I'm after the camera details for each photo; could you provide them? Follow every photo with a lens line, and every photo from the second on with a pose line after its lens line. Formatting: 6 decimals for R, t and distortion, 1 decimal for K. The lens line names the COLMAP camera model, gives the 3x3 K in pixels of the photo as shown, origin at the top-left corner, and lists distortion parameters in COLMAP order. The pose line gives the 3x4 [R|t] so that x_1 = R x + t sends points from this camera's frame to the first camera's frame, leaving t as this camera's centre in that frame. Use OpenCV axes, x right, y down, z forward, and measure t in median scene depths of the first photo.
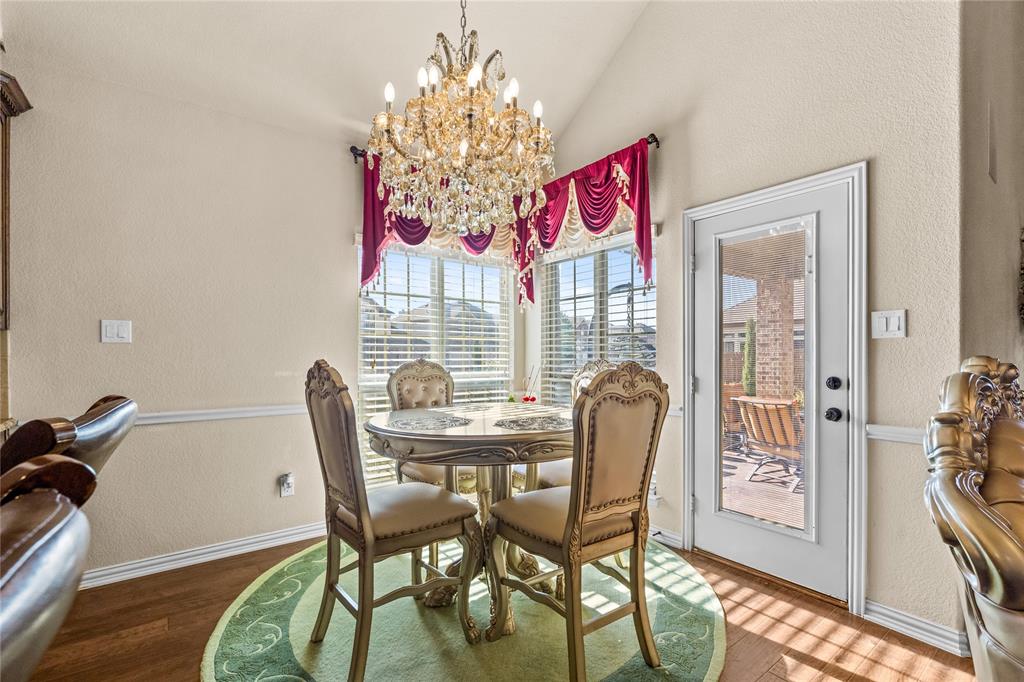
lens RADIAL K [[456.0, 0, 512.8], [0, 456.0, 357.8], [0, 0, 1]] dist [-0.004024, 0.000555]
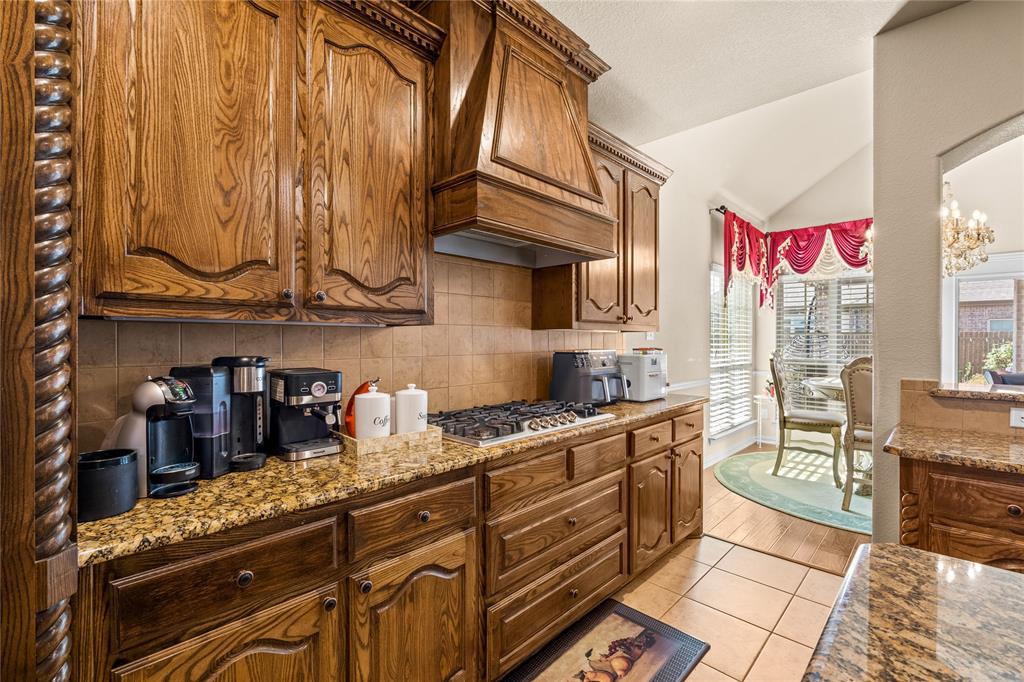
lens RADIAL K [[456.0, 0, 510.4], [0, 456.0, 342.6], [0, 0, 1]] dist [-0.004024, 0.000555]
pose [[0.988510, 0.002523, 0.151135, -1.259447], [-0.003086, 0.999989, 0.003491, -0.021808], [-0.151124, -0.003917, 0.988507, -0.367636]]
